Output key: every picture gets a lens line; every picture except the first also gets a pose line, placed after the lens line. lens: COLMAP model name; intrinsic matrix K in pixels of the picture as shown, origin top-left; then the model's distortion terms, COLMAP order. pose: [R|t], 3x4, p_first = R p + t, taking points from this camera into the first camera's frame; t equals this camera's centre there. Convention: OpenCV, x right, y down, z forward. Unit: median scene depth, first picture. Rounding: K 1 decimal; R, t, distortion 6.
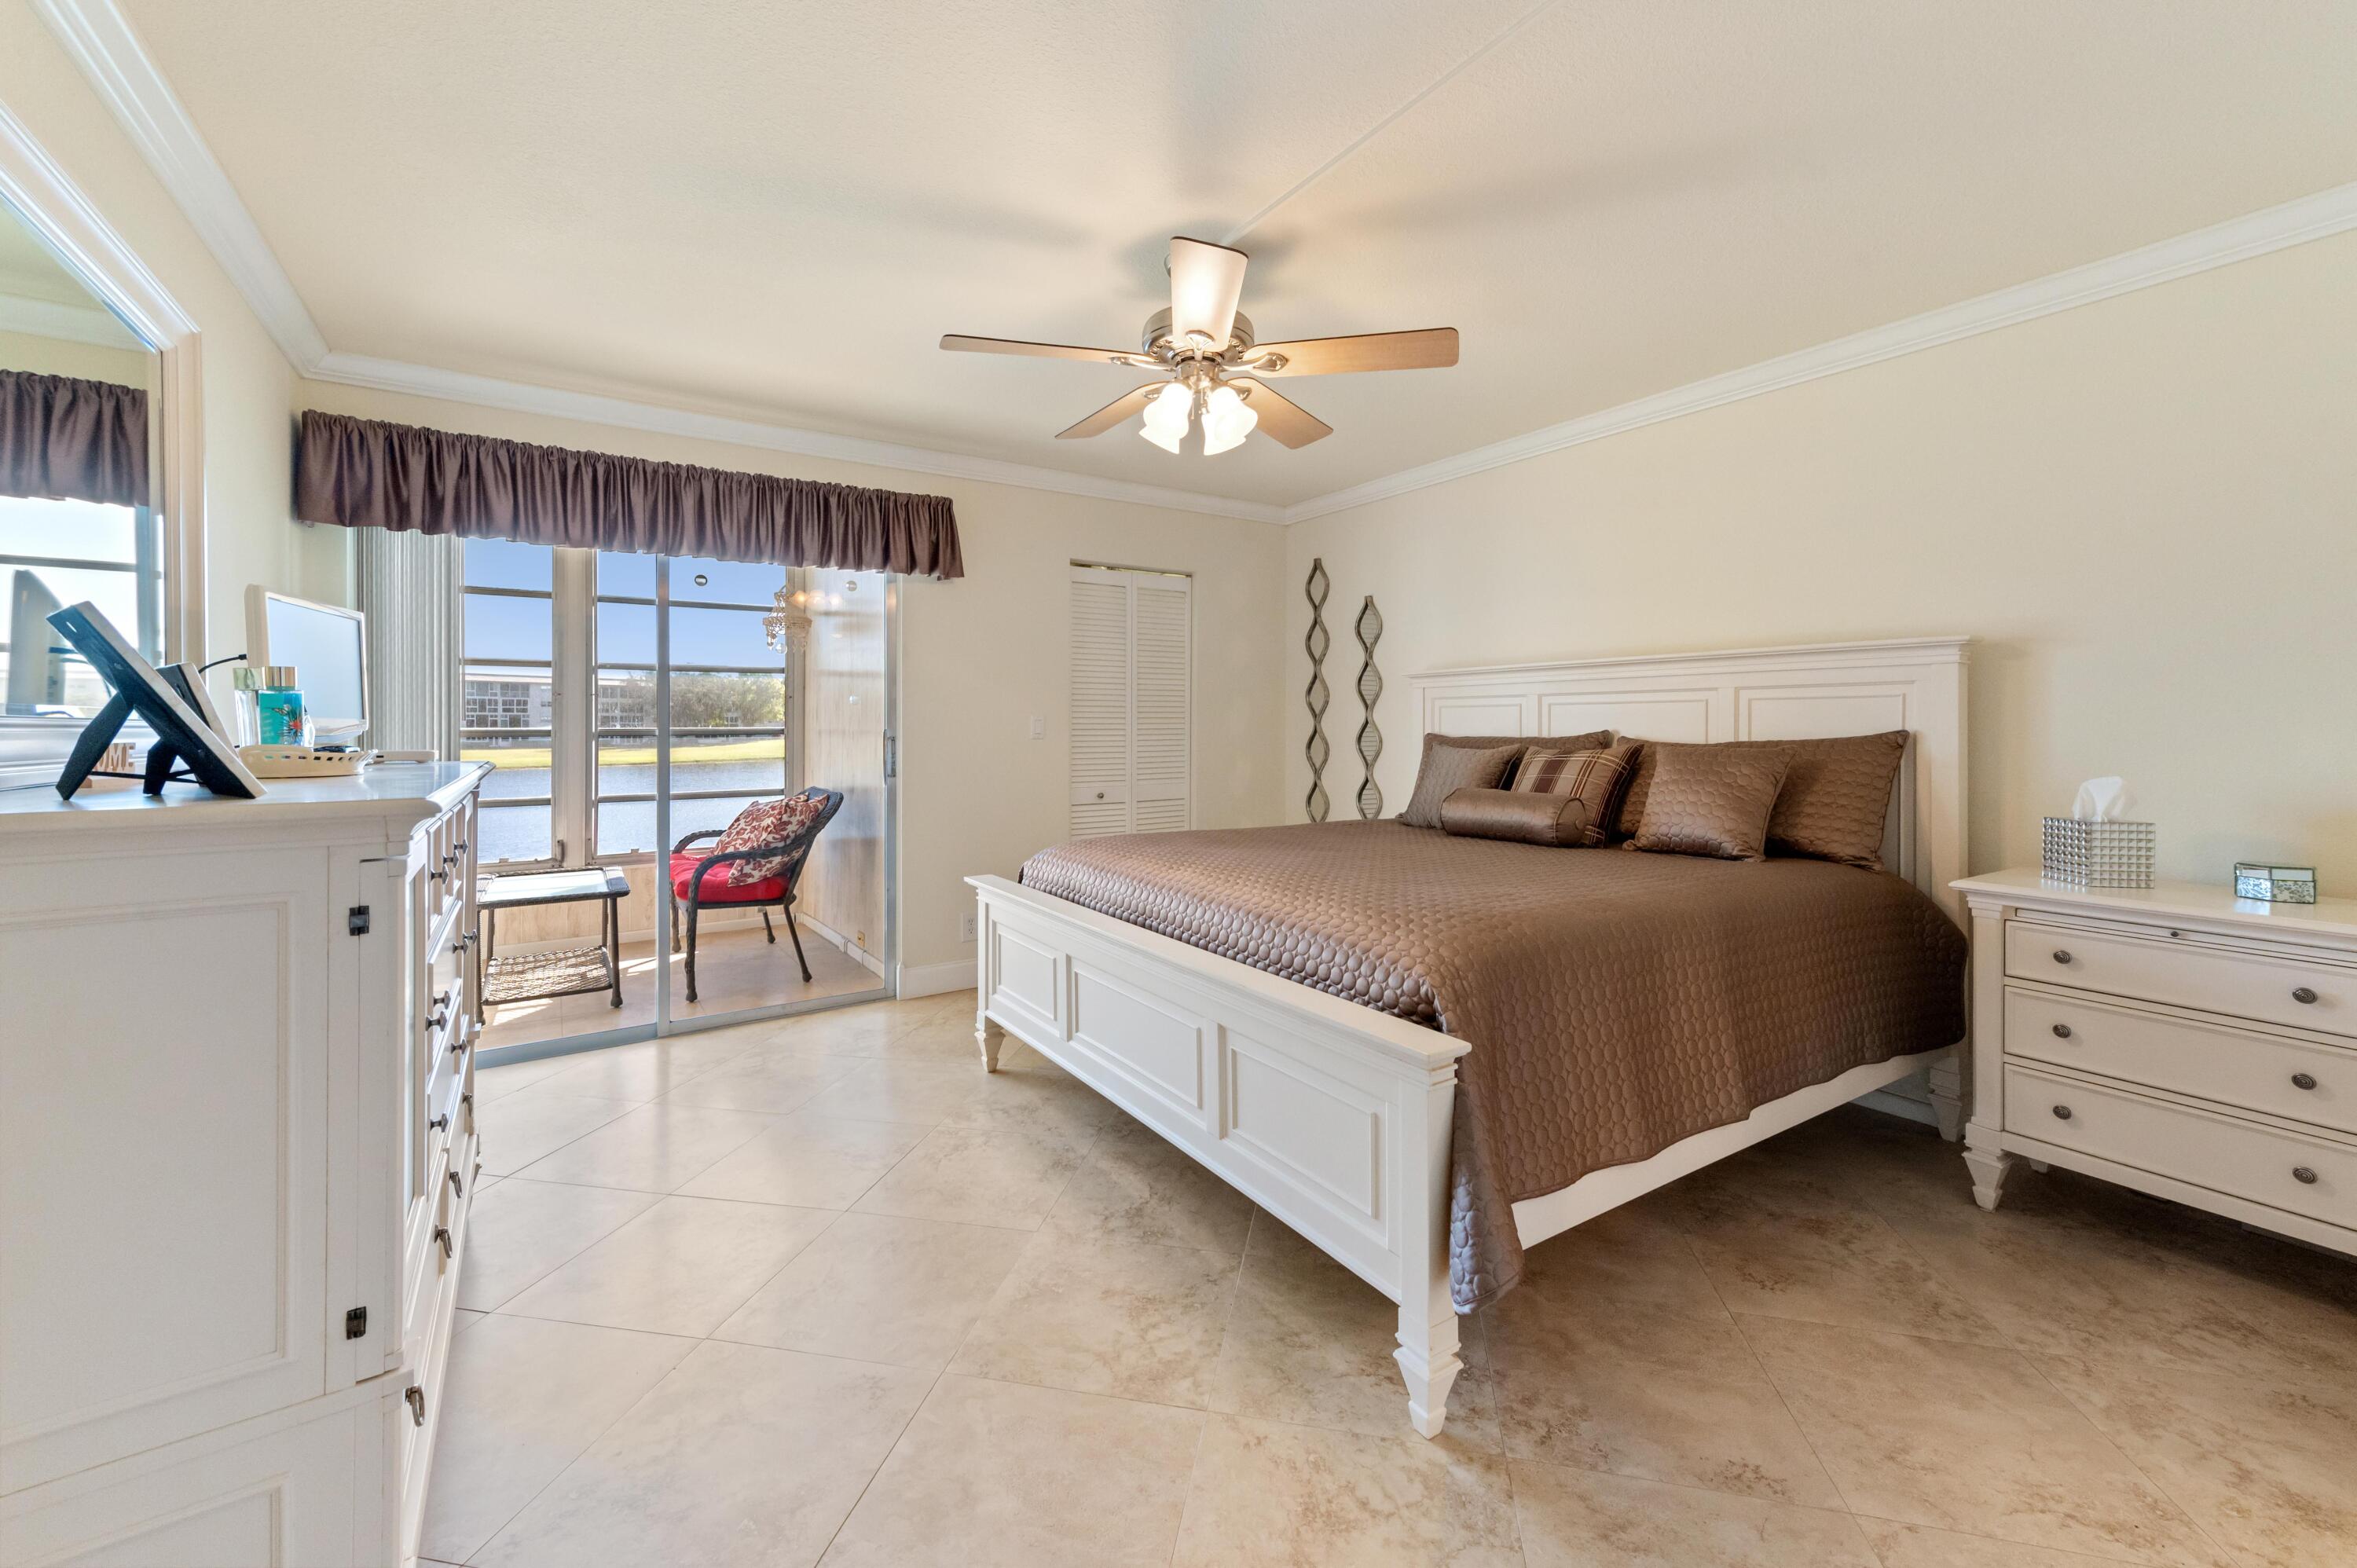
lens RADIAL K [[939.5, 0, 1142.0], [0, 939.5, 744.6], [0, 0, 1]] dist [0.014822, -0.000333]
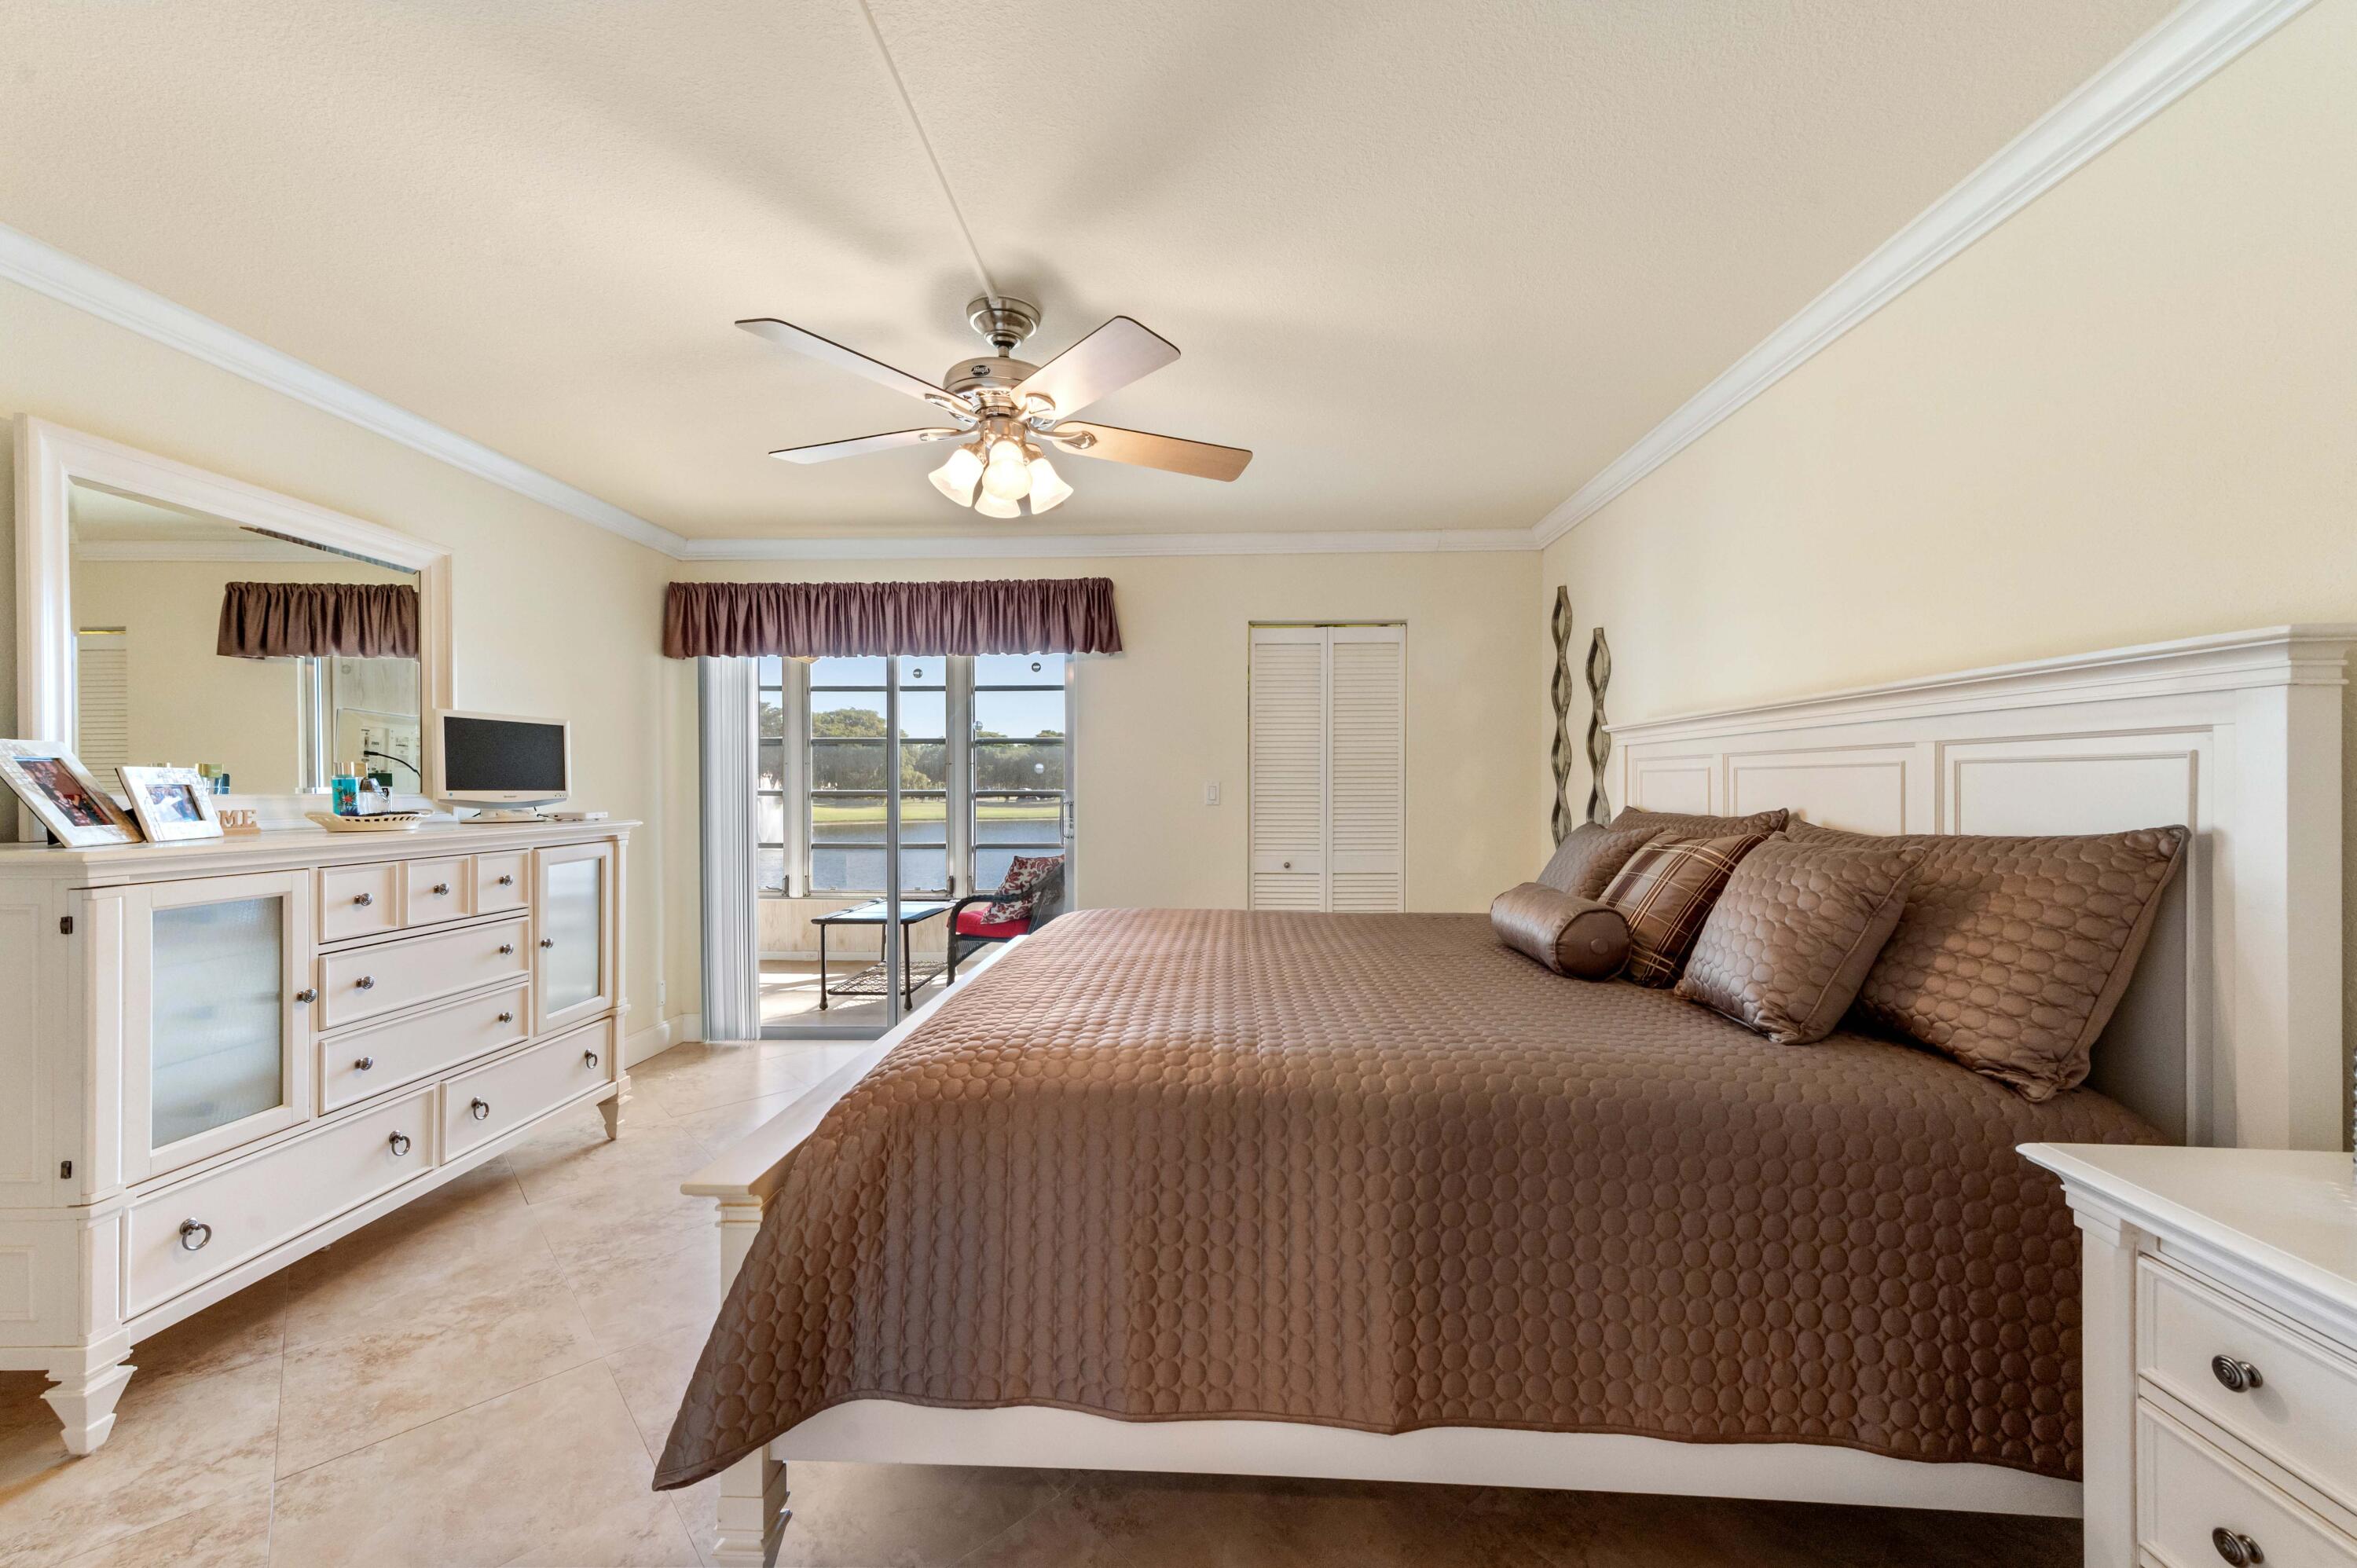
lens RADIAL K [[901.9, 0, 1193.2], [0, 901.9, 791.4], [0, 0, 1]] dist [0.010766, -0.000113]
pose [[0.819260, 0.006653, -0.573384, 0.512905], [-0.010375, 0.999941, -0.003220, -0.020213], [0.573329, 0.008587, 0.819280, 0.246208]]
